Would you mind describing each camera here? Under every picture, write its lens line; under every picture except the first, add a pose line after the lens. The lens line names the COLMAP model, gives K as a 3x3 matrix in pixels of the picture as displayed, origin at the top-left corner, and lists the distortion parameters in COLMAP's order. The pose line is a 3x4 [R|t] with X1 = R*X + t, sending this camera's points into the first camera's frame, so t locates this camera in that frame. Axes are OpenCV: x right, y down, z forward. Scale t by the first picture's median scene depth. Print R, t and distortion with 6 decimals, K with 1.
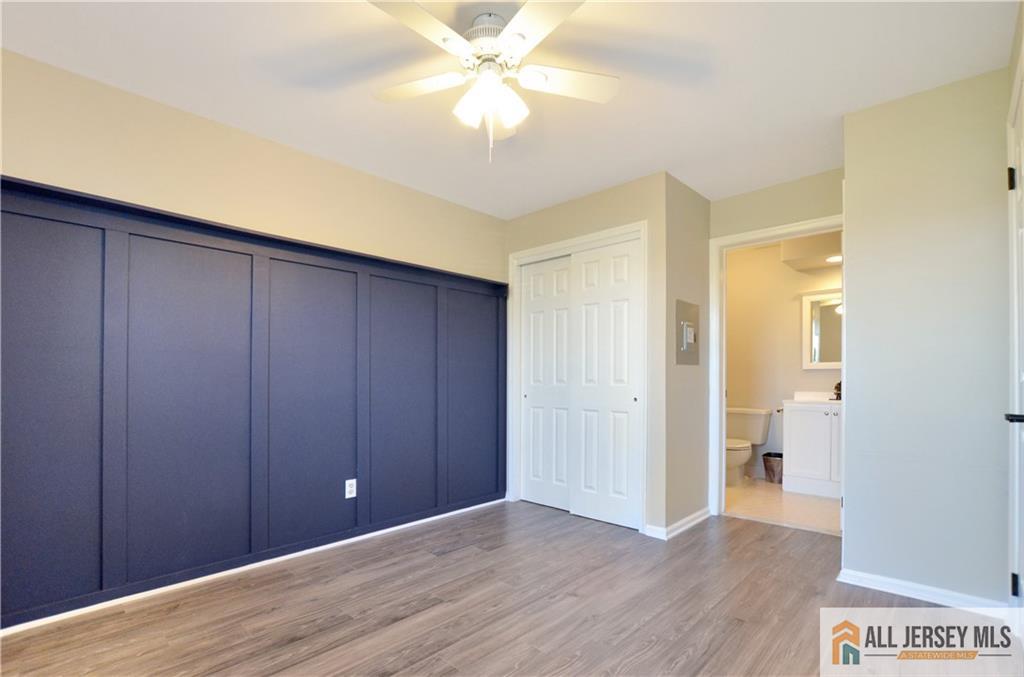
lens RADIAL K [[483.9, 0, 512.0], [0, 483.9, 379.3], [0, 0, 1]] dist [0.000093, -0.000065]
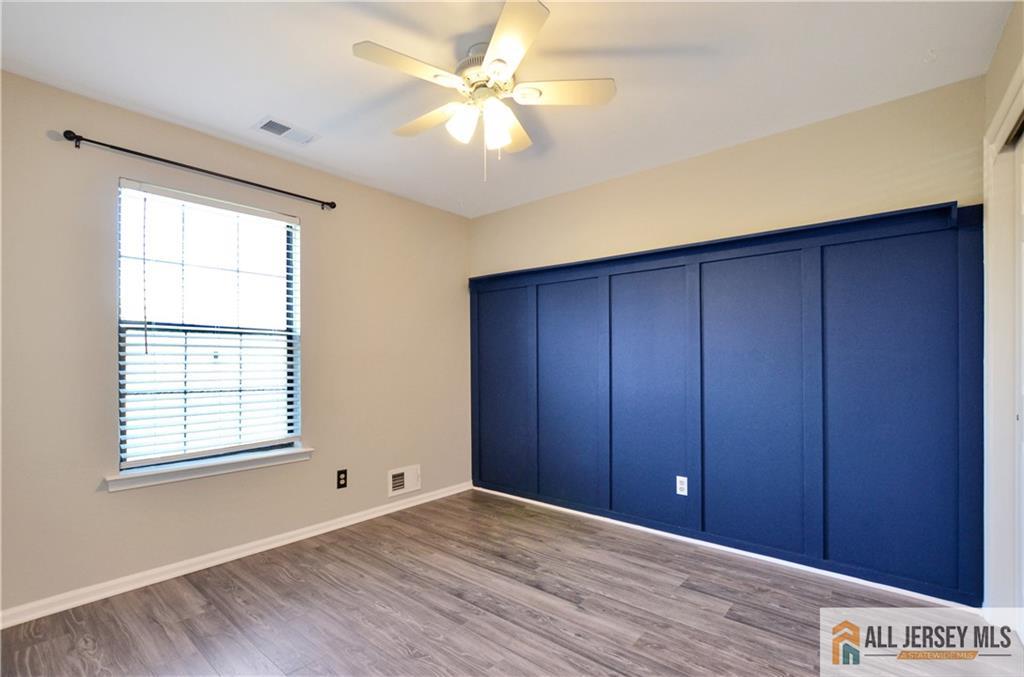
lens RADIAL K [[468.9, 0, 514.5], [0, 468.9, 353.5], [0, 0, 1]] dist [0.000668, 0.000226]
pose [[0.052165, -0.013119, -0.998552, 0.770819], [0.004523, 0.999907, -0.012901, -0.042226], [0.998628, -0.003844, 0.052219, 0.769593]]
